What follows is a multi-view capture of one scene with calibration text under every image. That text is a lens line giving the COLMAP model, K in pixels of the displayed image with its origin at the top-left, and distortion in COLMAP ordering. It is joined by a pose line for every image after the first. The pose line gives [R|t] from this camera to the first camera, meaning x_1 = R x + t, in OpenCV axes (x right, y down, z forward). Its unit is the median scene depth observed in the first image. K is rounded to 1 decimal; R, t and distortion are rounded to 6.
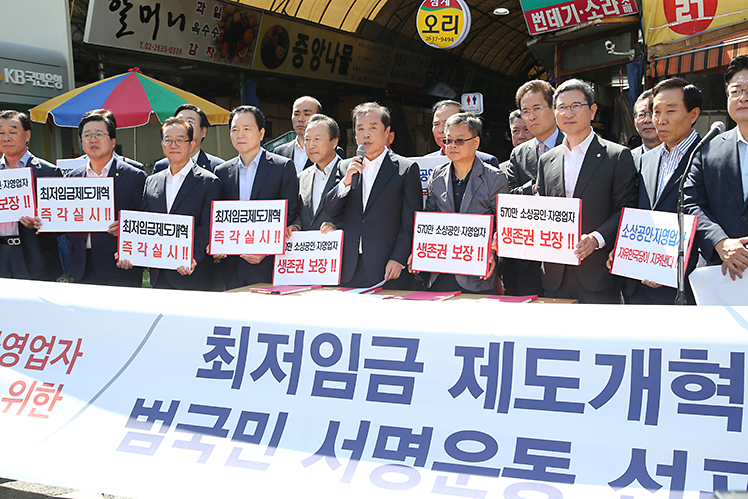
lens RADIAL K [[970.3, 0, 376.2], [0, 970.3, 235.4], [0, 0, 1]] dist [0.153031, 0.037552]
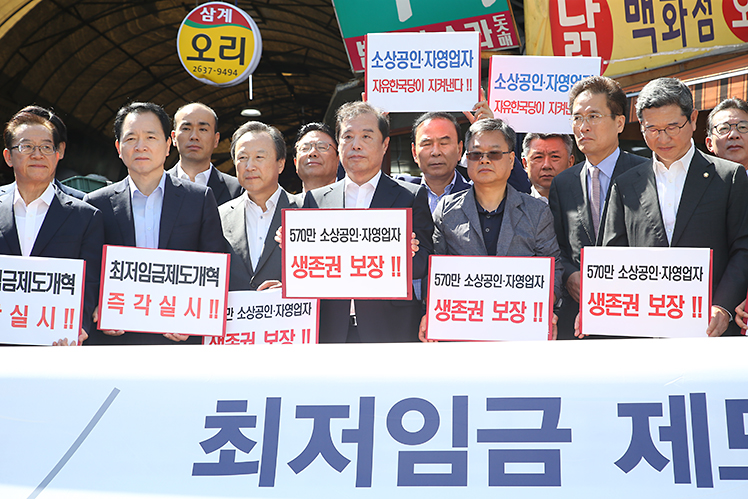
lens RADIAL K [[1562.1, 0, 374.1], [0, 1562.1, 248.3], [0, 0, 1]] dist [0.434563, 0.144017]
pose [[0.949973, 0.023912, 0.311416, -0.385234], [0.015547, 0.992209, -0.123610, 0.120873], [-0.311945, 0.122268, 0.942200, -0.047936]]
